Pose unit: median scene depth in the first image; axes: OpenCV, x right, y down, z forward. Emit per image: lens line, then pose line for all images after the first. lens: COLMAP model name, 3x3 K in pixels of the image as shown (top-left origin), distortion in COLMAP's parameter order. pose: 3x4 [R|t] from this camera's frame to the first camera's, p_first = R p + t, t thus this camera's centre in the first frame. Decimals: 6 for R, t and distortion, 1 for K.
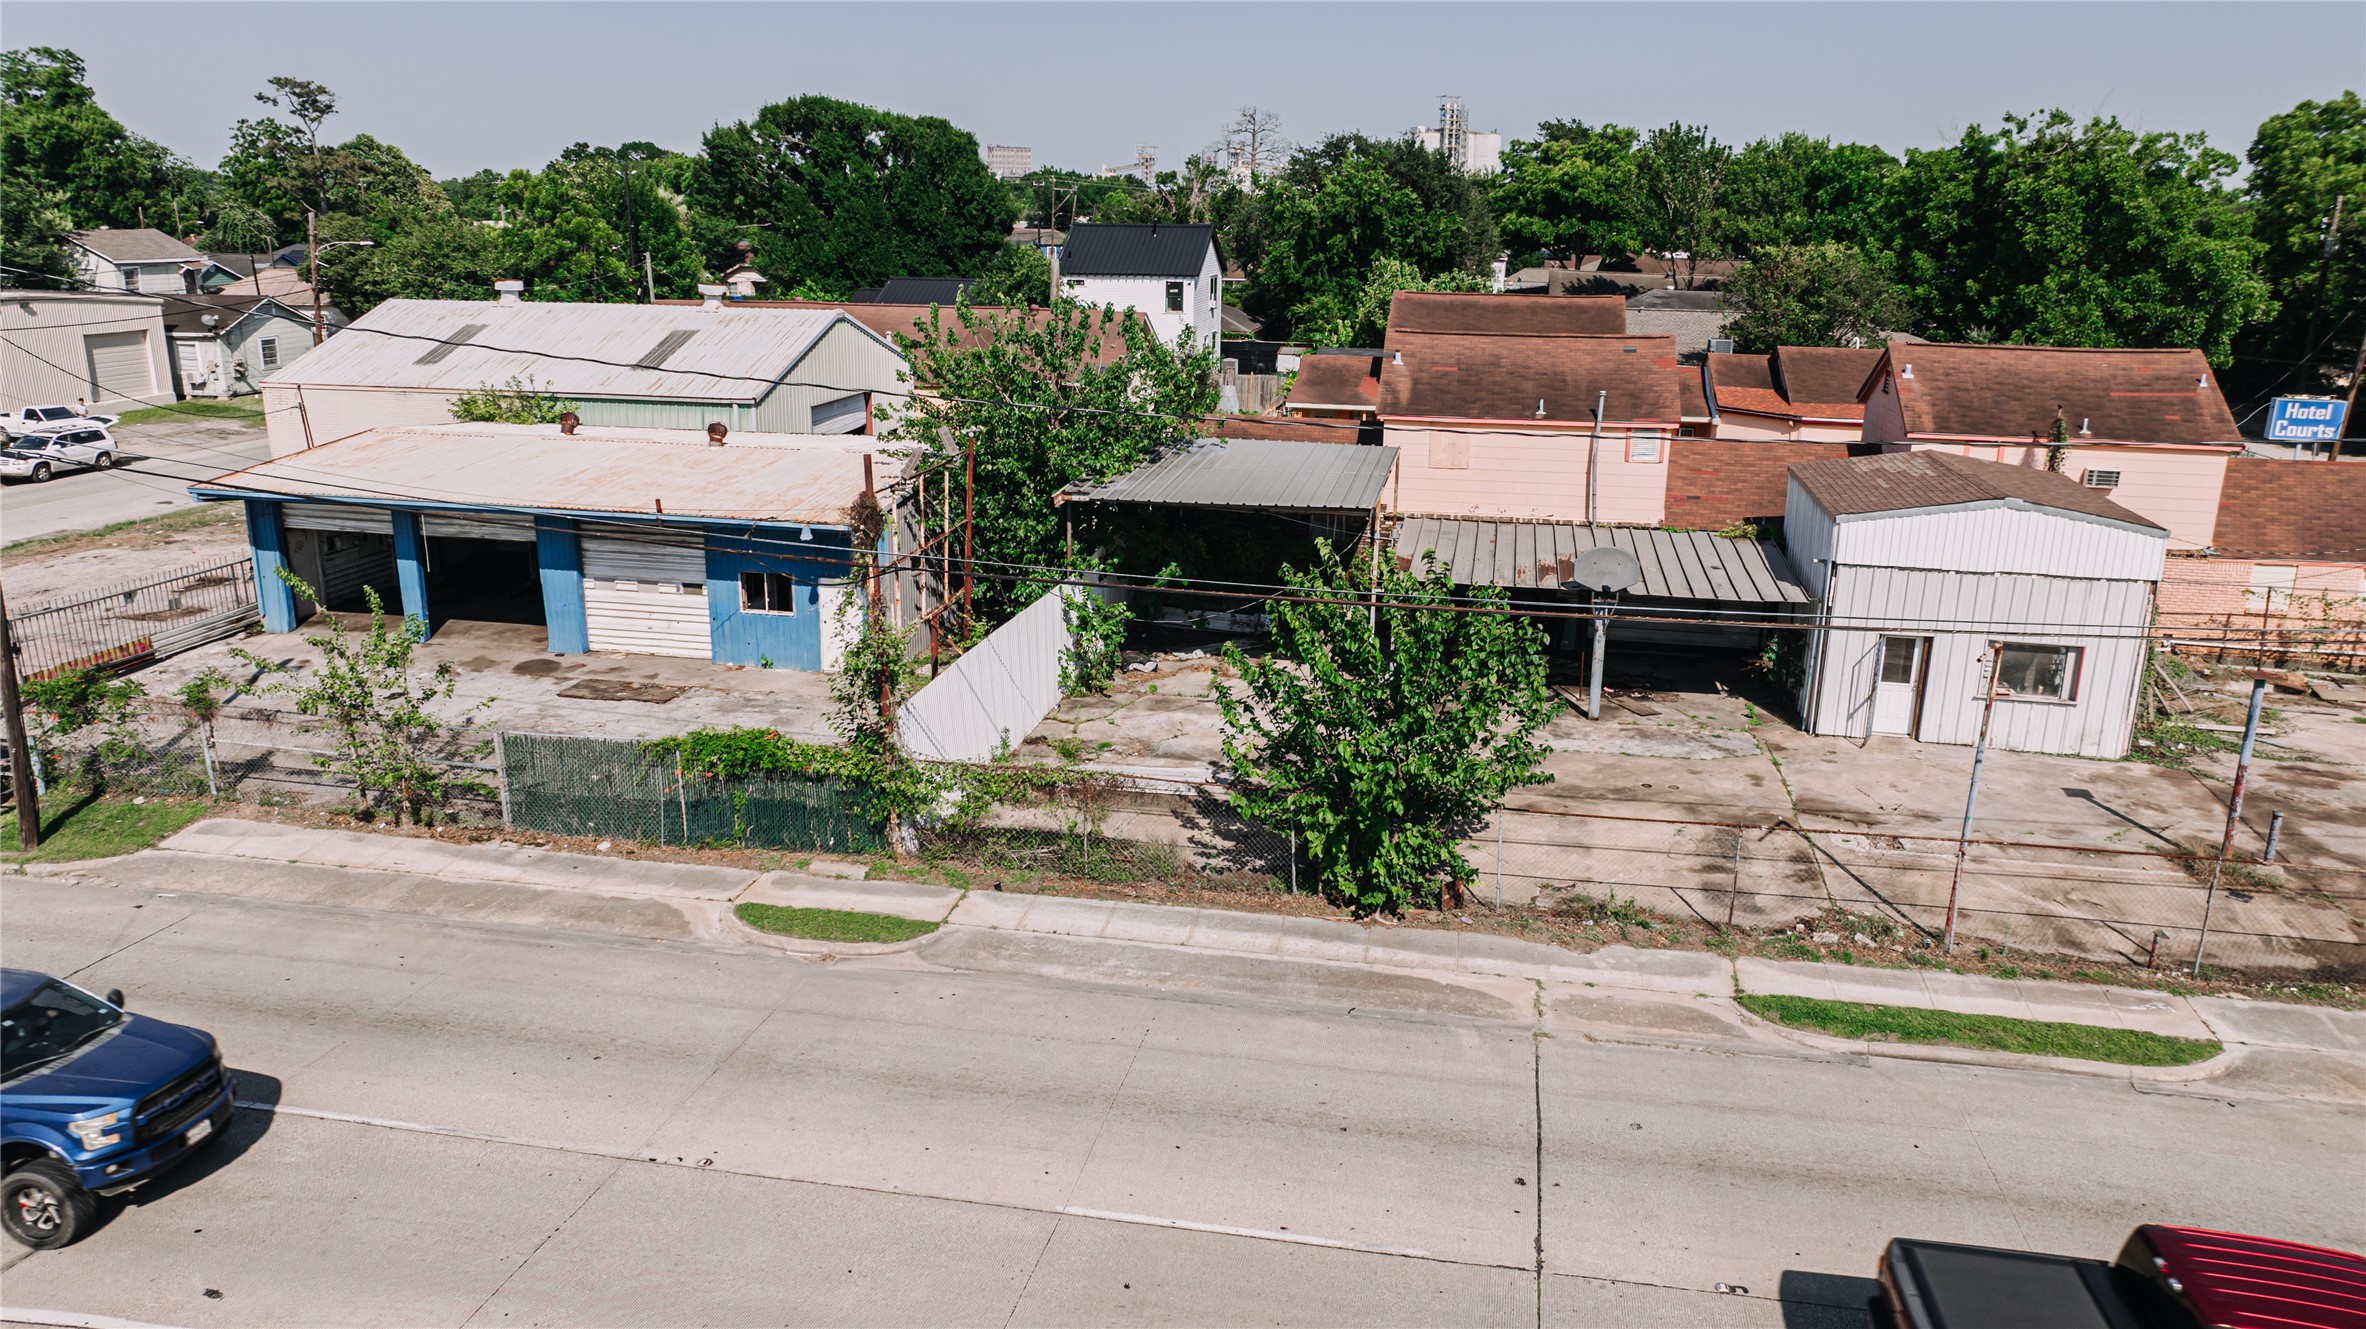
lens RADIAL K [[1663.5, 0, 1176.7], [0, 1663.5, 667.1], [0, 0, 1]] dist [-0.031376, 0.022667]
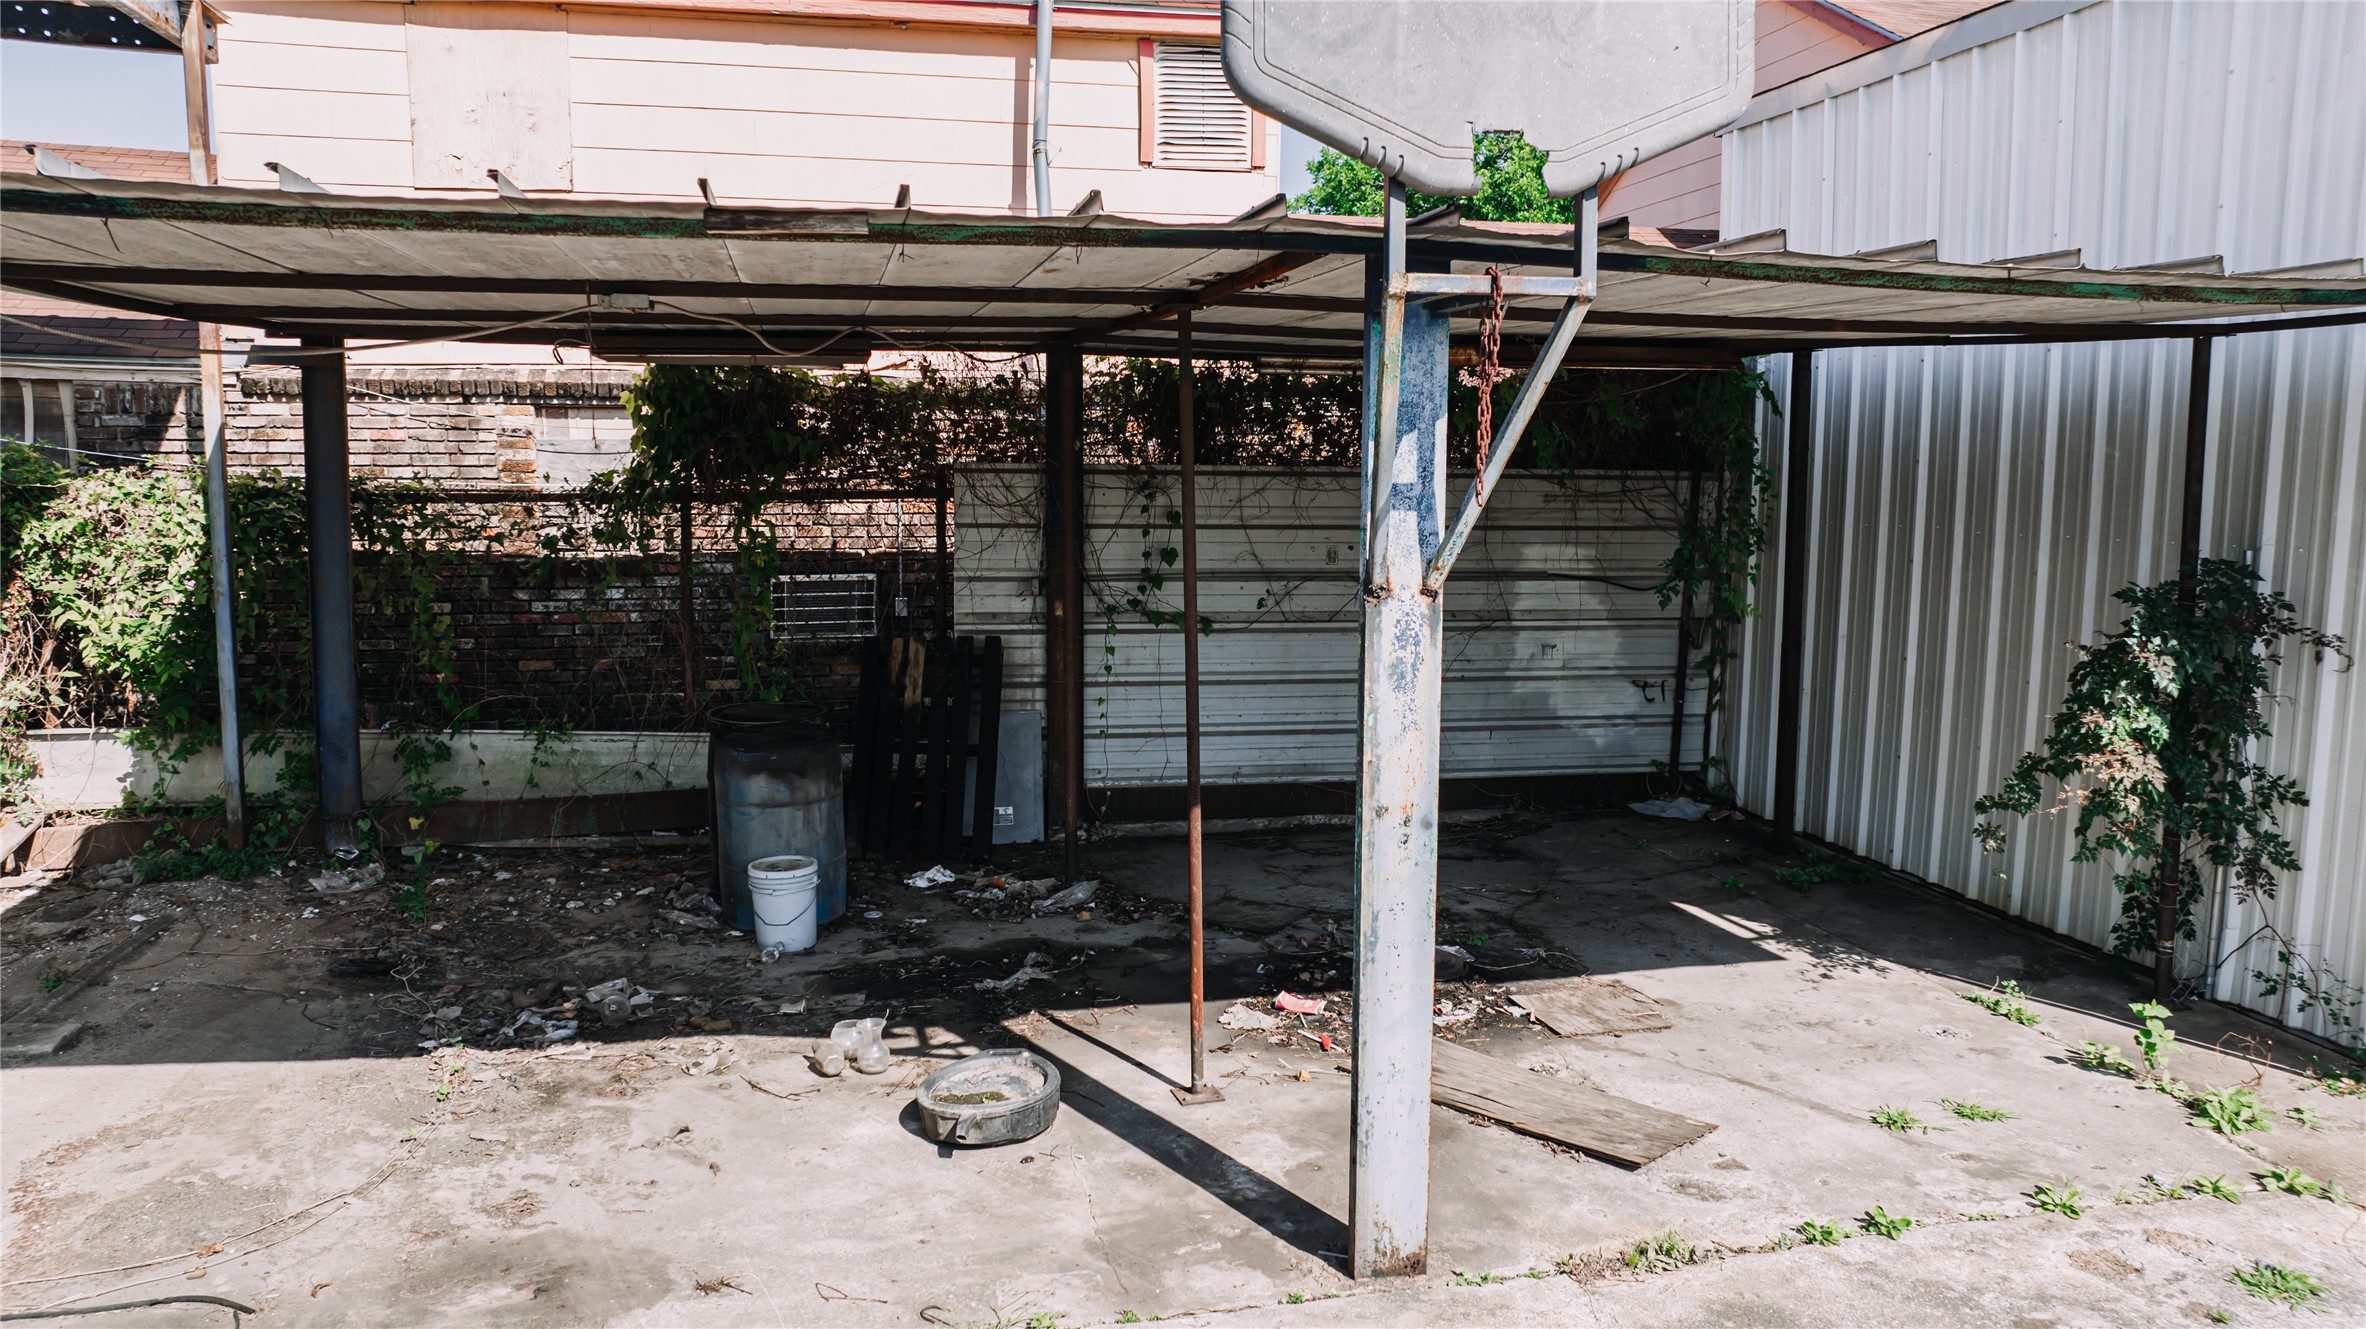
lens RADIAL K [[1663.5, 0, 1176.7], [0, 1663.5, 667.1], [0, 0, 1]] dist [-0.031376, 0.022667]
pose [[0.914559, -0.048467, 0.401538, 0.195944], [0.109716, 0.985297, -0.130965, -0.001275], [-0.389287, 0.163831, 0.906430, 0.938242]]
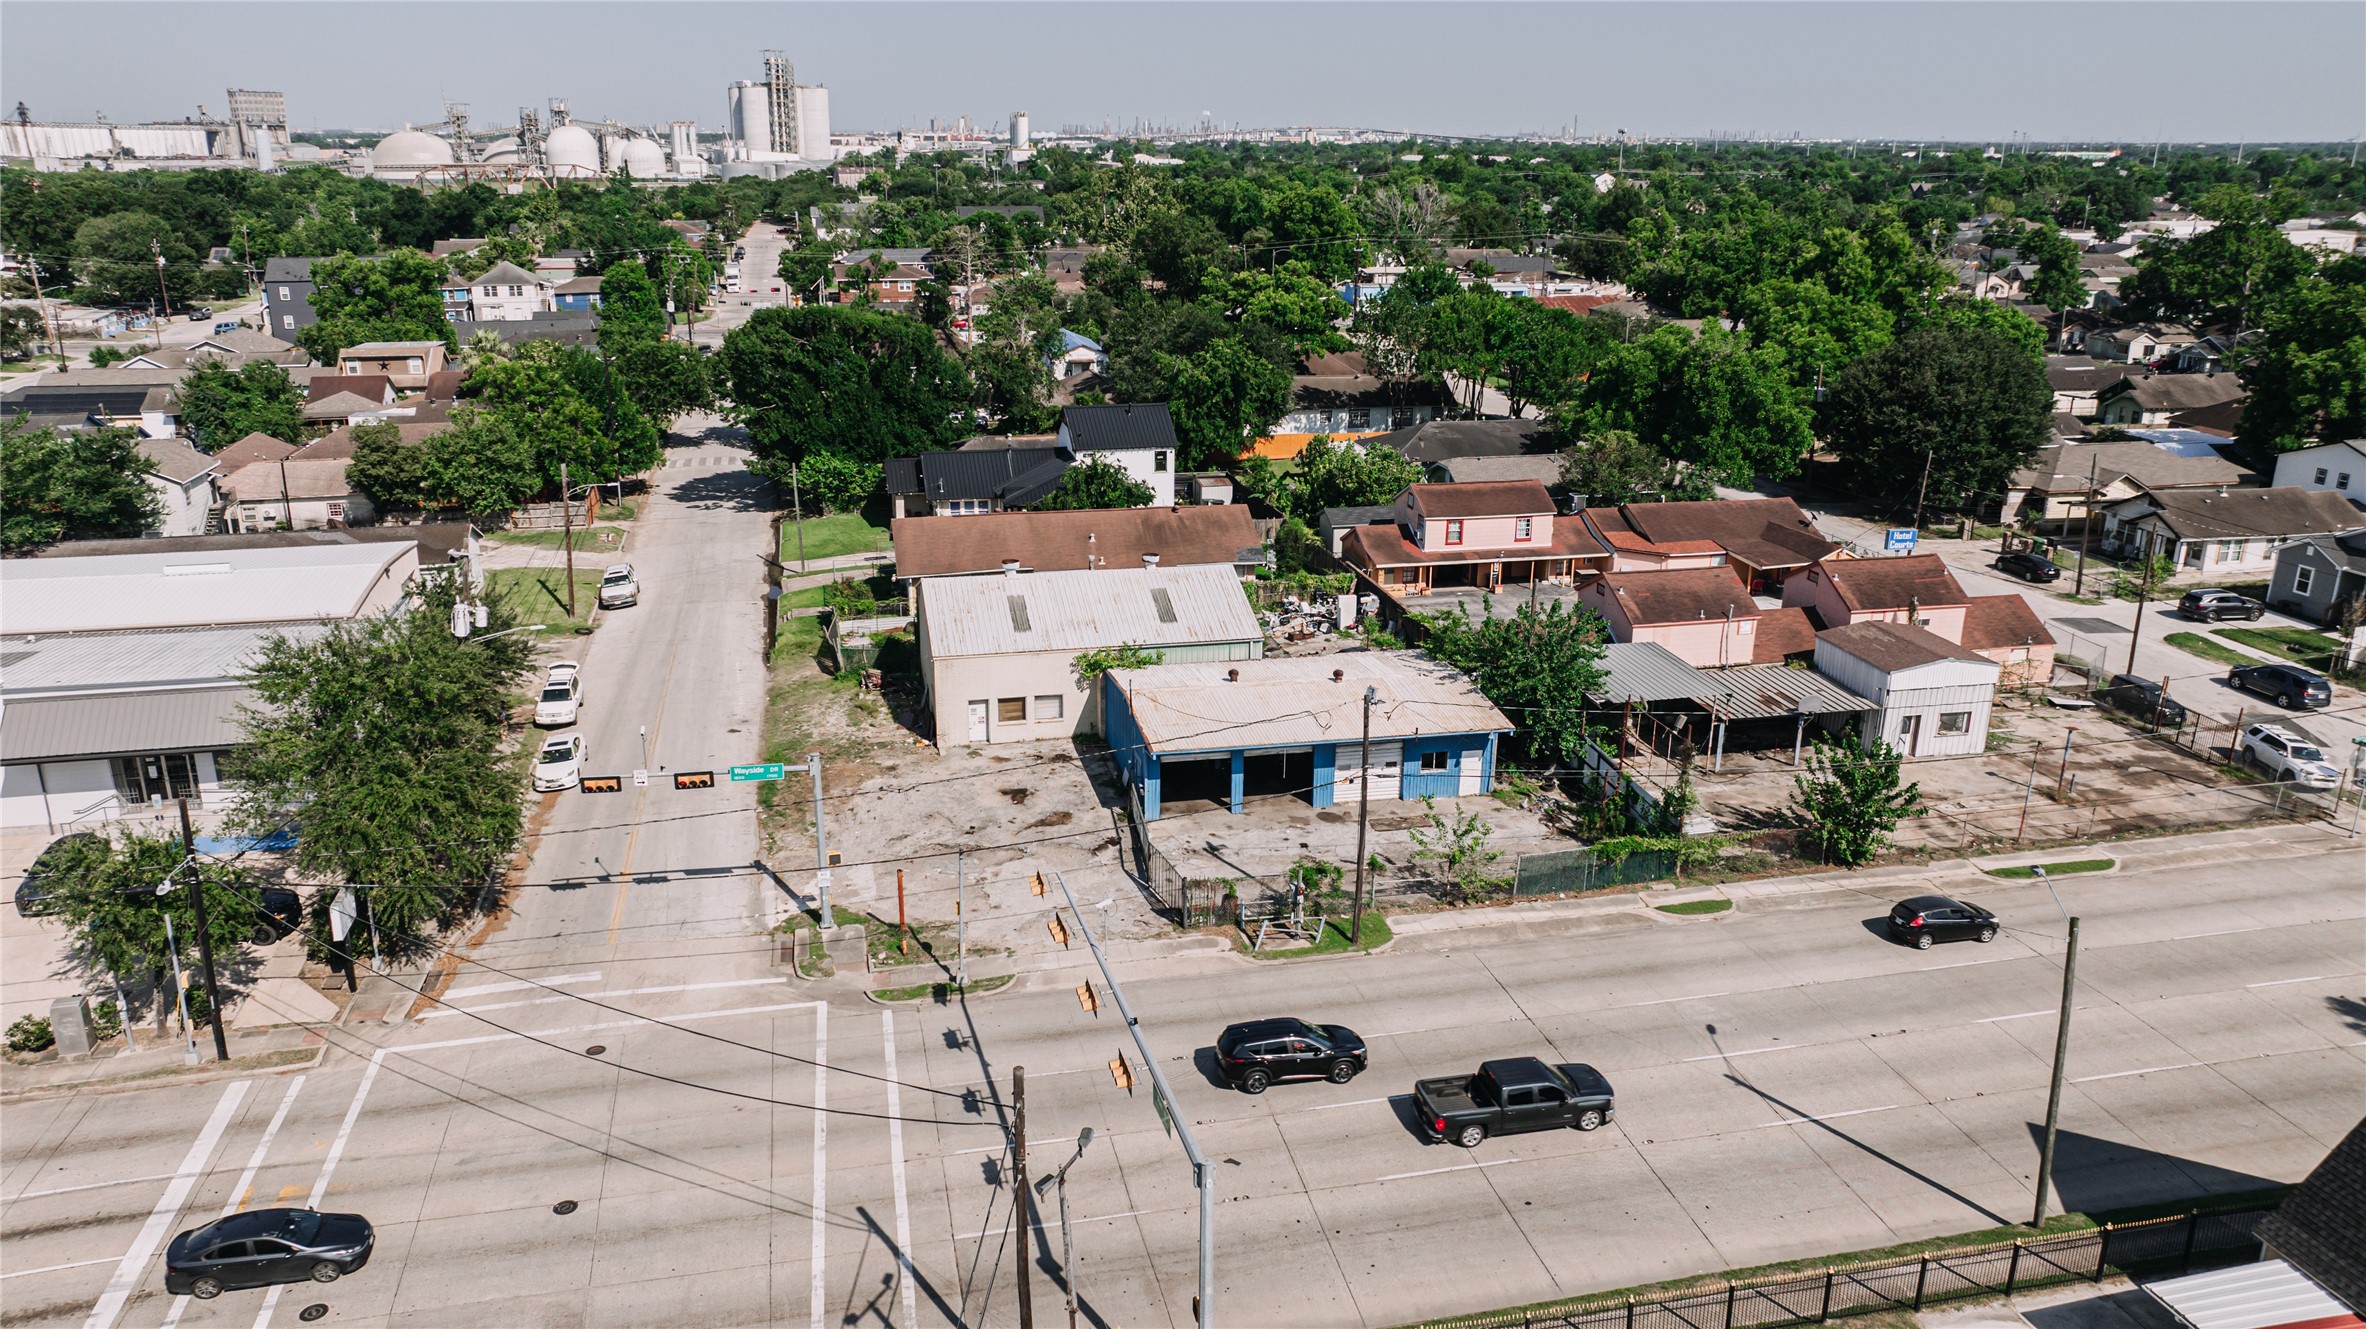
lens RADIAL K [[1663.5, 0, 1176.7], [0, 1663.5, 667.1], [0, 0, 1]] dist [-0.031376, 0.022667]
pose [[0.915609, -0.130807, 0.380196, -1.485397], [0.115240, 0.991304, 0.063532, -0.373671], [-0.385200, -0.014356, 0.922721, -0.839767]]
